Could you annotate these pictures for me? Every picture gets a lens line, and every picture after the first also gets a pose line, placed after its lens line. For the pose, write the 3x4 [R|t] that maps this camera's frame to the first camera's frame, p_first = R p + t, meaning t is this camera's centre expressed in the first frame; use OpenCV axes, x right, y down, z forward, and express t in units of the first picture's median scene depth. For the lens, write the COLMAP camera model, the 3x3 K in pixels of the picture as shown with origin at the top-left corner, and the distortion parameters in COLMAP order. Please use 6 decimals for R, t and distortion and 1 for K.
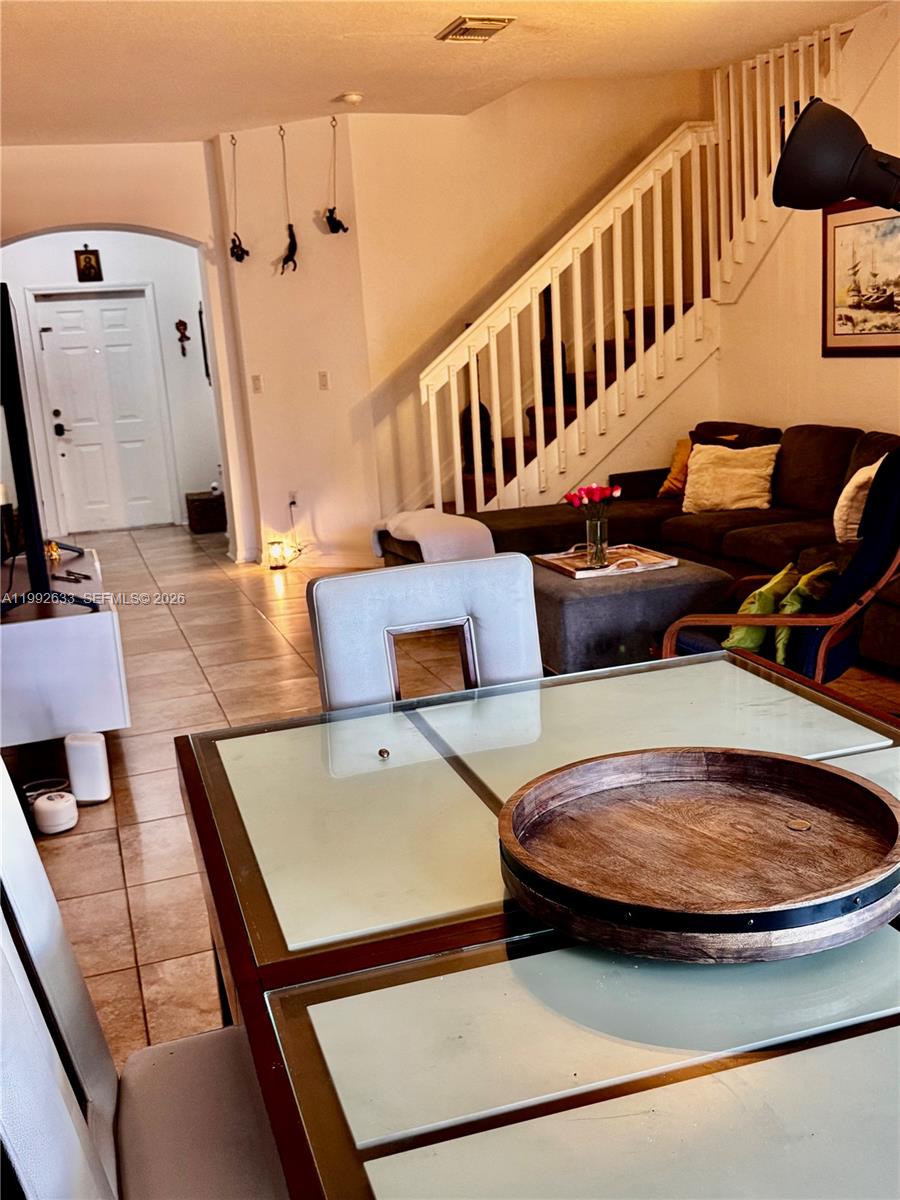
lens RADIAL K [[1186.9, 0, 450.0], [0, 1186.9, 600.0], [0, 0, 1]] dist [0.195708, -0.434593]
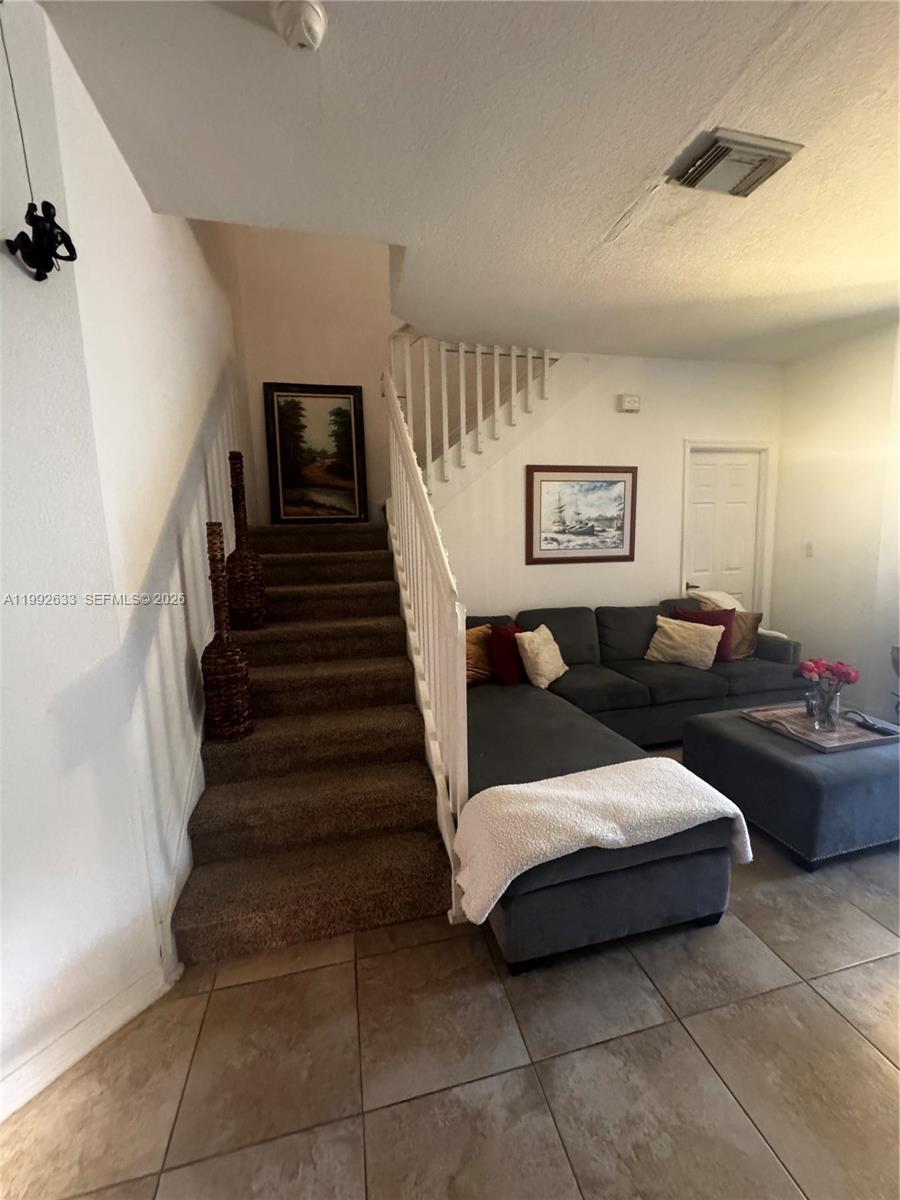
lens RADIAL K [[482.4, 0, 449.3], [0, 482.4, 597.2], [0, 0, 1]] dist [0.002825, -0.000028]
pose [[0.087248, -0.066486, 0.993965, -0.297425], [0.229404, 0.972295, 0.044899, -0.213122], [-0.969413, 0.224102, 0.100083, 1.055627]]
